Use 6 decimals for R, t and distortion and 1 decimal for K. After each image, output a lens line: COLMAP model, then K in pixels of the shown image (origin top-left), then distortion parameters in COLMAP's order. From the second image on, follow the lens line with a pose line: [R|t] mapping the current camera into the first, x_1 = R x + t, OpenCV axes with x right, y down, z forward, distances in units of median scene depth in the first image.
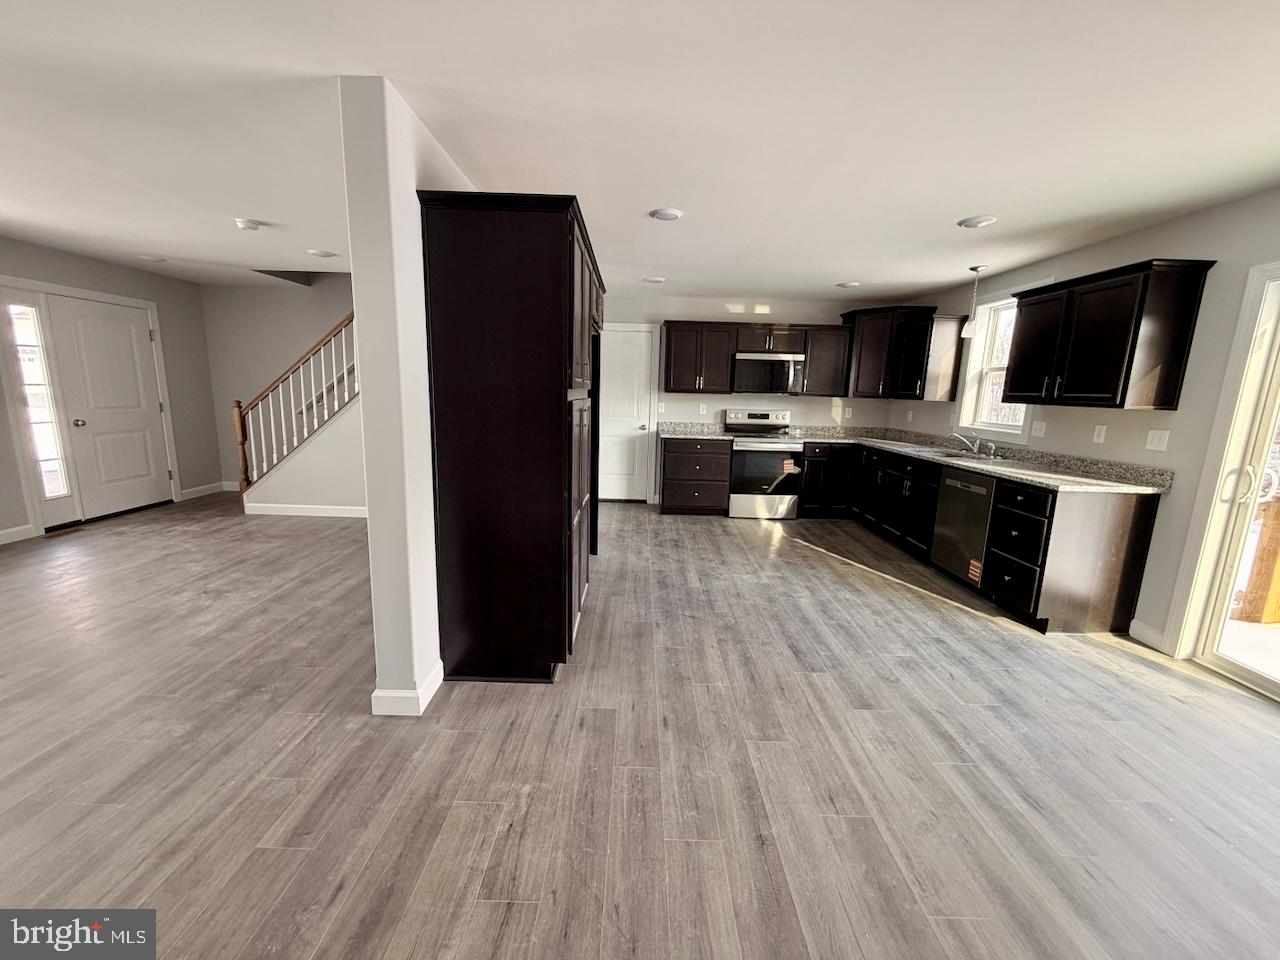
lens RADIAL K [[509.2, 0, 636.7], [0, 509.2, 481.0], [0, 0, 1]] dist [0.001004, -0.000256]
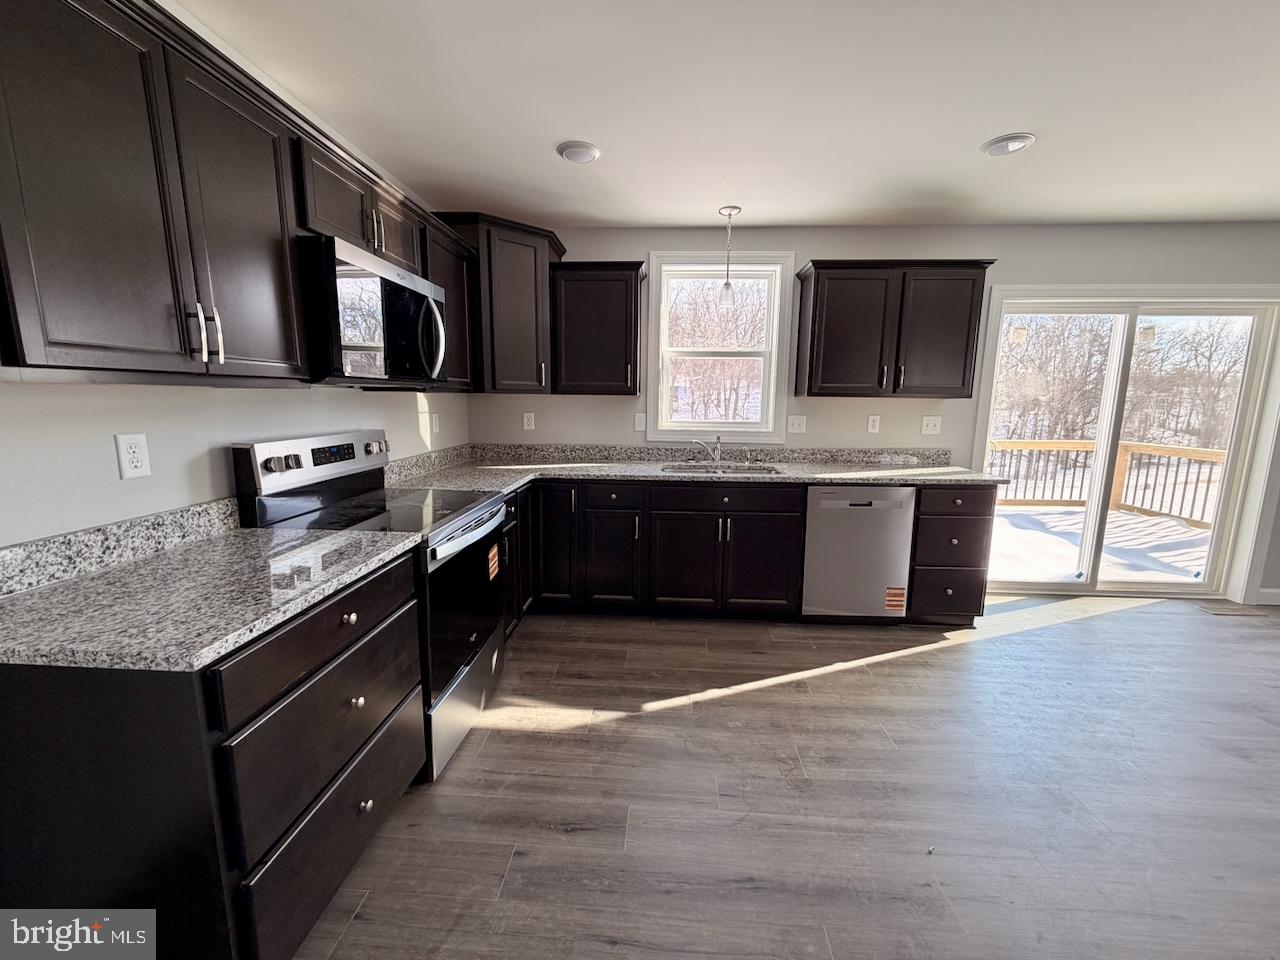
lens RADIAL K [[509.2, 0, 636.7], [0, 509.2, 481.0], [0, 0, 1]] dist [0.001004, -0.000256]
pose [[0.056167, -0.184904, 0.981150, -0.121188], [0.171246, 0.969923, 0.172986, -0.206570], [-0.983626, 0.158302, 0.086142, 1.205432]]
